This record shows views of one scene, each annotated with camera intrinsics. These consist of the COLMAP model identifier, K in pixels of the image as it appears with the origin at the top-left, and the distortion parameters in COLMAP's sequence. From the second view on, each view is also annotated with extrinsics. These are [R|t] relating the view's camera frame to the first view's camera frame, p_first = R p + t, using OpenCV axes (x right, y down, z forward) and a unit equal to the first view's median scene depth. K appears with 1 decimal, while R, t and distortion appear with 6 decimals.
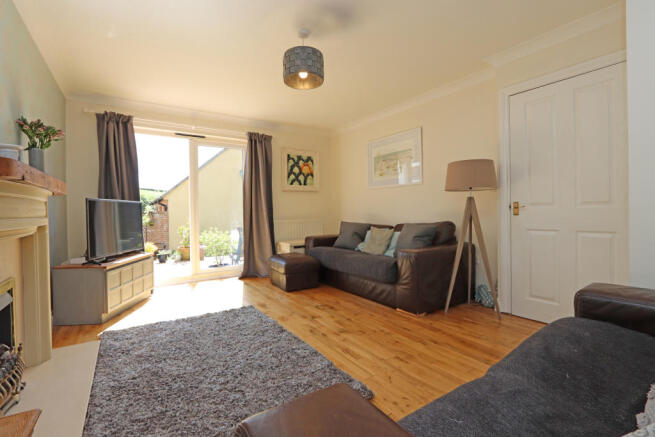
lens RADIAL K [[303.7, 0, 323.1], [0, 303.7, 213.2], [0, 0, 1]] dist [-0.023280, 0.006425]
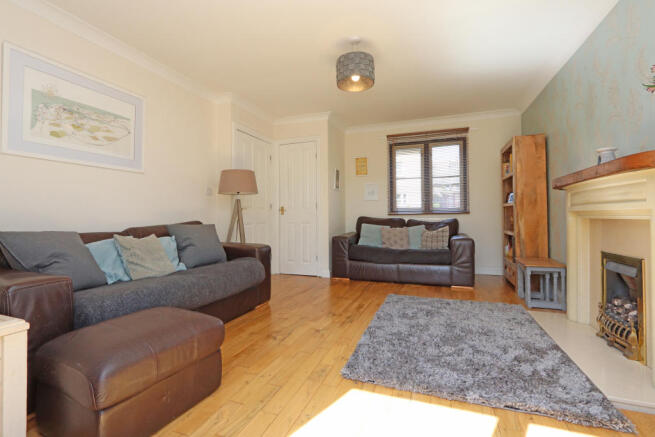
lens RADIAL K [[303.7, 0, 323.1], [0, 303.7, 213.2], [0, 0, 1]] dist [-0.023280, 0.006425]
pose [[-0.585773, 0.033489, 0.809783, -0.478556], [0.024428, 0.999422, -0.023660, 0.026330], [-0.810107, 0.005922, -0.586252, 0.971377]]
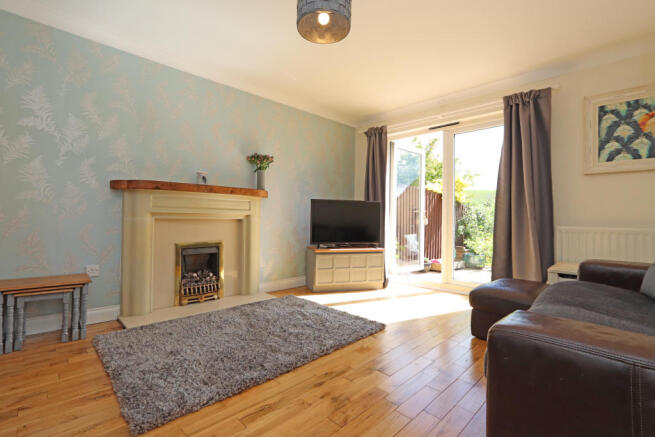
lens RADIAL K [[303.7, 0, 323.1], [0, 303.7, 213.2], [0, 0, 1]] dist [-0.023280, 0.006425]
pose [[0.185831, 0.005463, -0.982566, 0.381110], [-0.018161, 0.999833, 0.002124, 0.006429], [0.982414, 0.017450, 0.185899, 0.493587]]
